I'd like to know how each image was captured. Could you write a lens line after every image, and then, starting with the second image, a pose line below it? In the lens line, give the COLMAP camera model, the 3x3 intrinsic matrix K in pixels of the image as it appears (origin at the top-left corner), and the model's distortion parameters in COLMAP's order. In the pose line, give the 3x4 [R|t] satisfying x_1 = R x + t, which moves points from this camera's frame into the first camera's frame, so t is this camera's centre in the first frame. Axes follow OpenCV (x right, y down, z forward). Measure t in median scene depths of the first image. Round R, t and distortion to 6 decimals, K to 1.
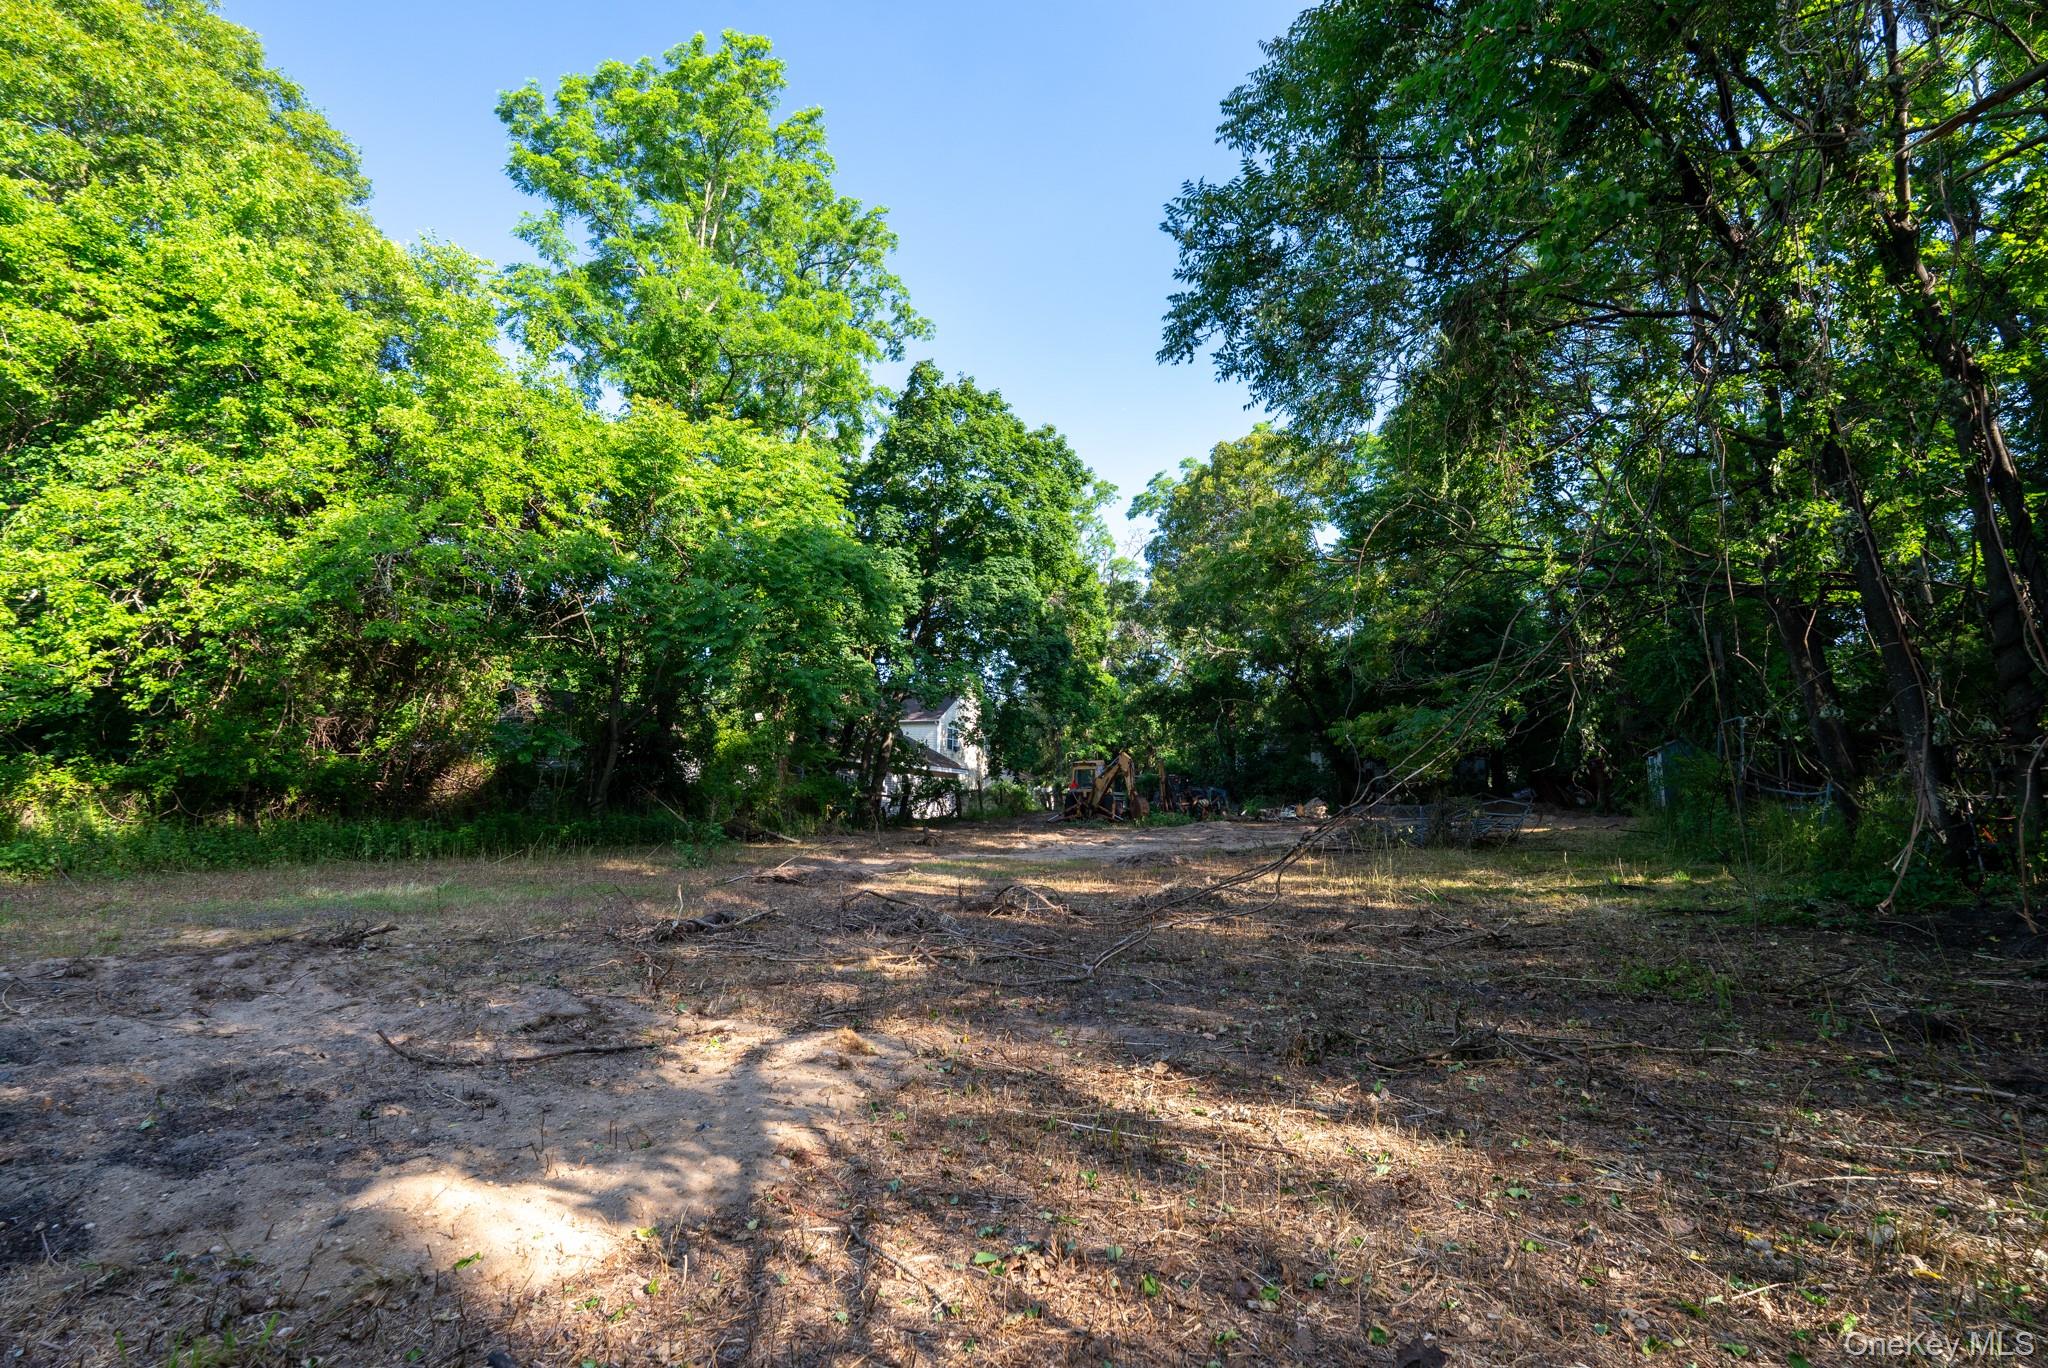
lens RADIAL K [[908.4, 0, 1018.5], [0, 908.4, 675.9], [0, 0, 1]] dist [-0.007347, -0.000838]
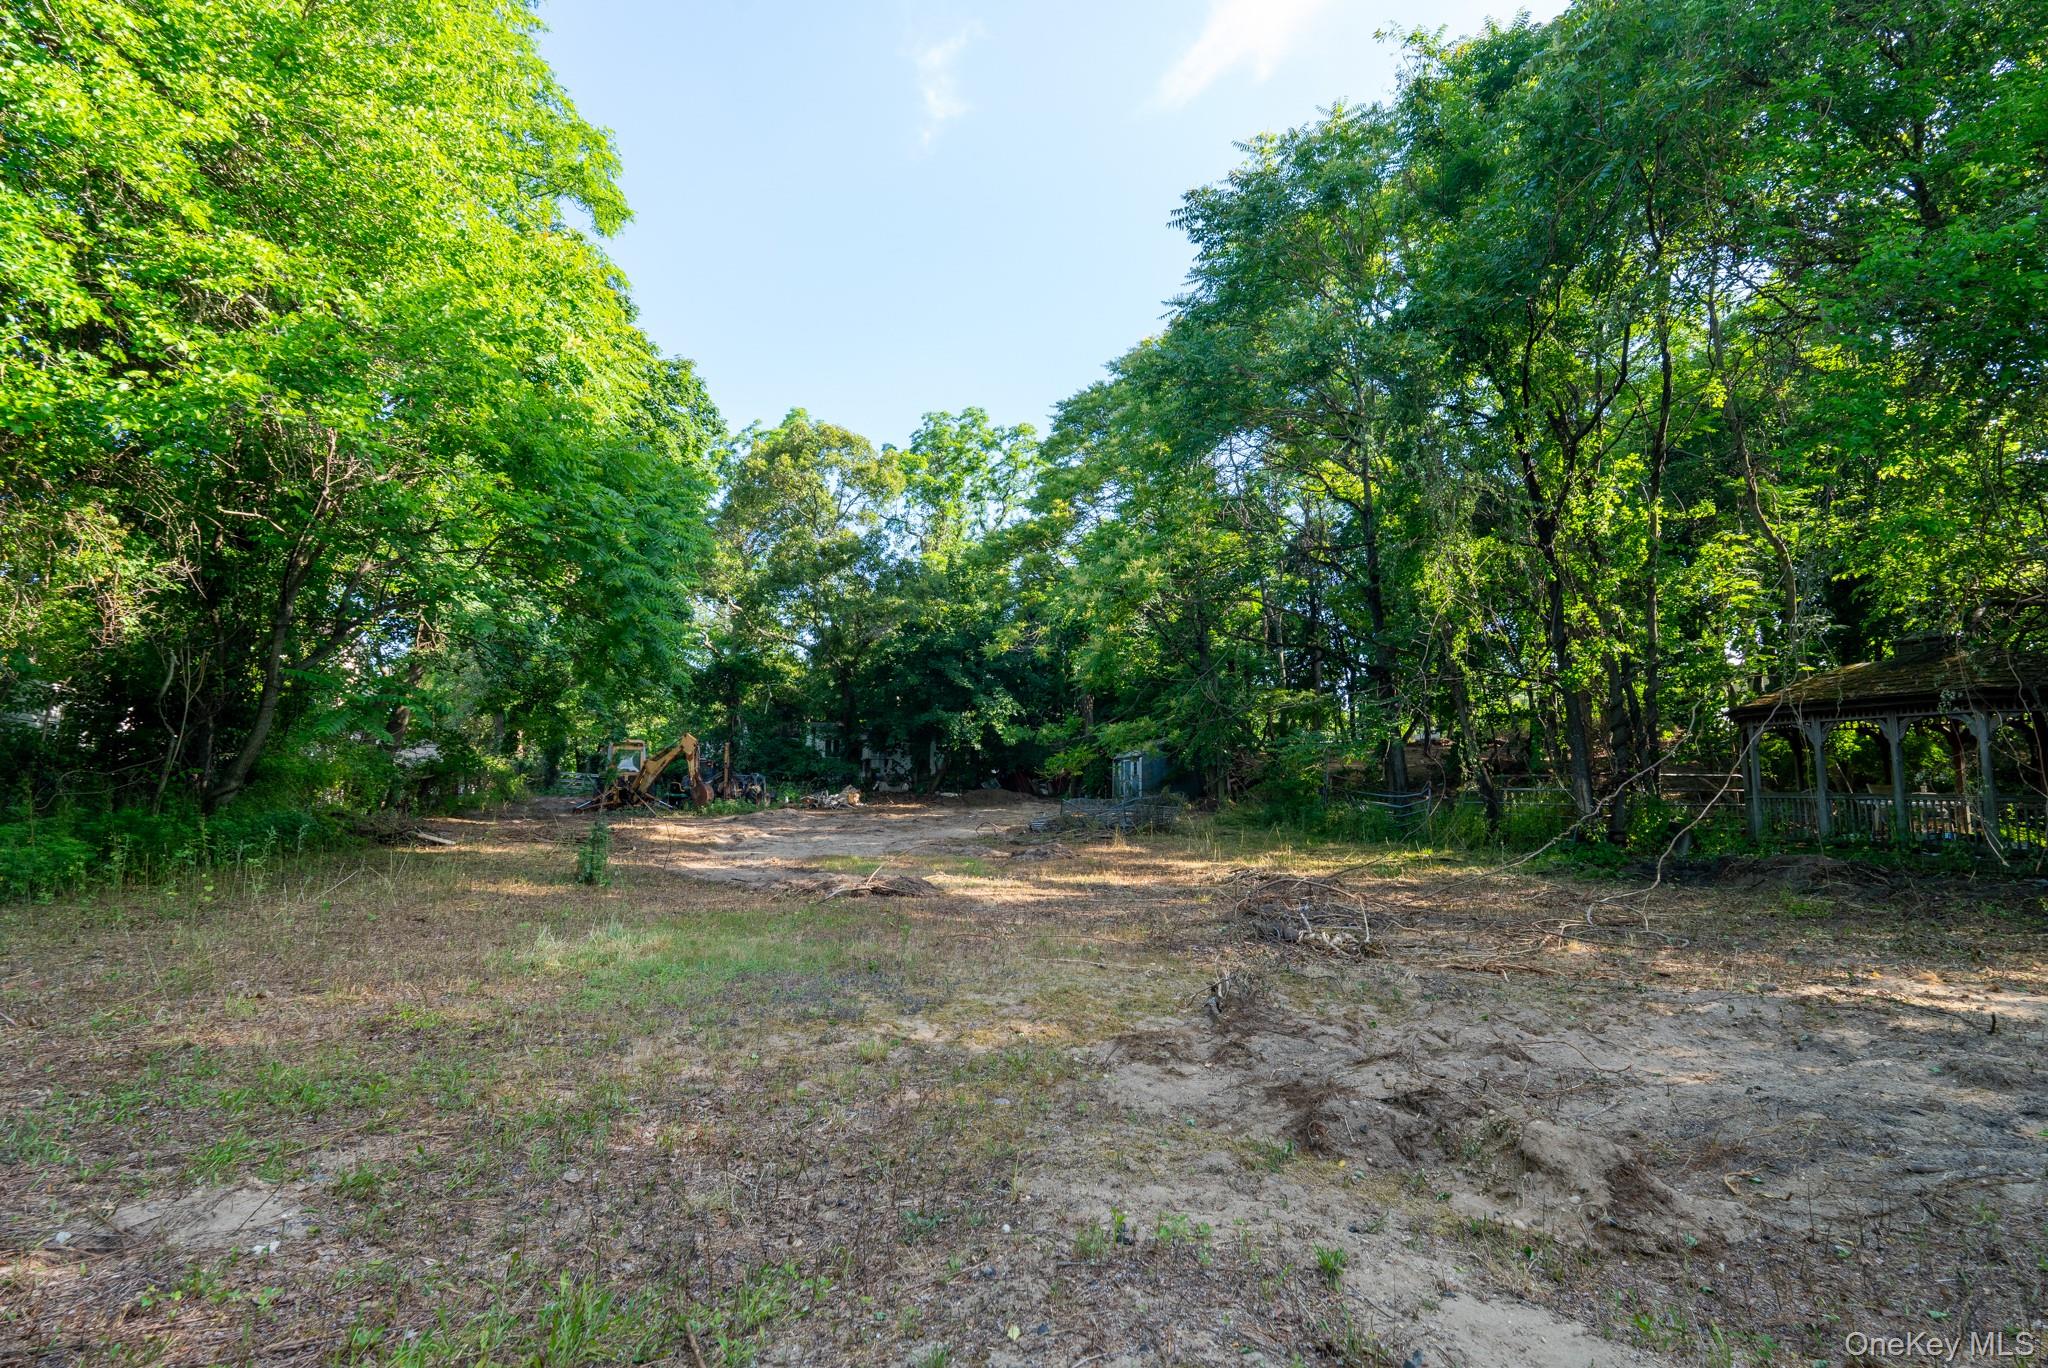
lens RADIAL K [[908.4, 0, 1023.1], [0, 908.4, 690.0], [0, 0, 1]] dist [-0.007347, -0.000838]
pose [[0.742700, 0.085669, 0.664121, -0.276648], [-0.108485, 0.994074, -0.006910, 0.011872], [-0.660778, -0.066915, 0.747593, 0.113304]]
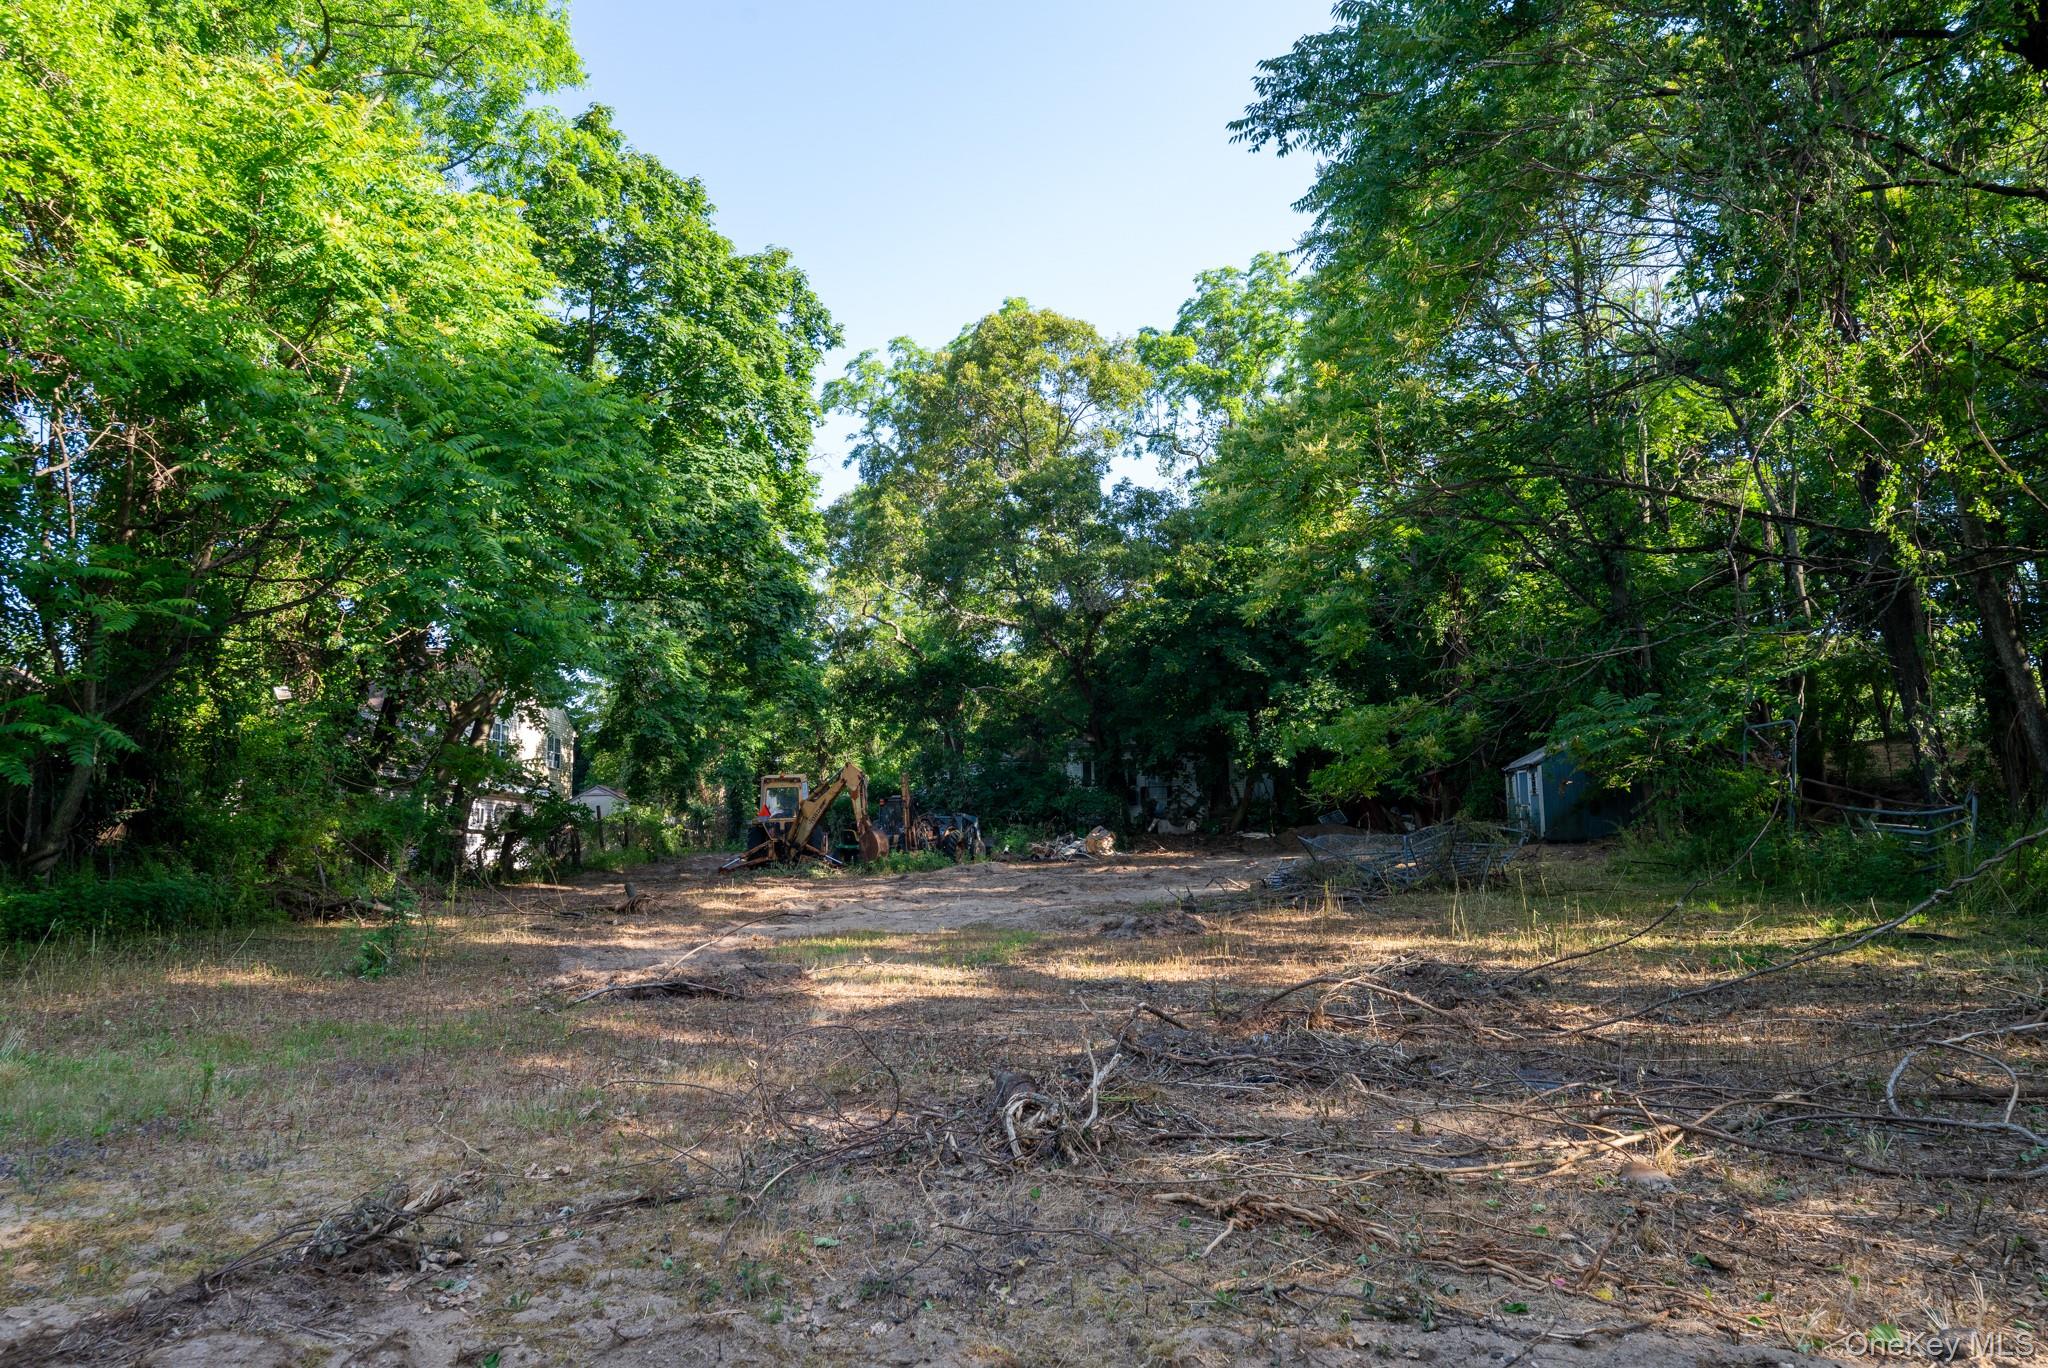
lens RADIAL K [[1288.5, 0, 1017.8], [0, 1288.5, 689.0], [0, 0, 1]] dist [0.002084, 0.001250]
pose [[0.930989, 0.027635, 0.364000, -0.131242], [-0.036326, 0.999195, 0.017052, 0.011476], [-0.363235, -0.029097, 0.931243, 0.087354]]
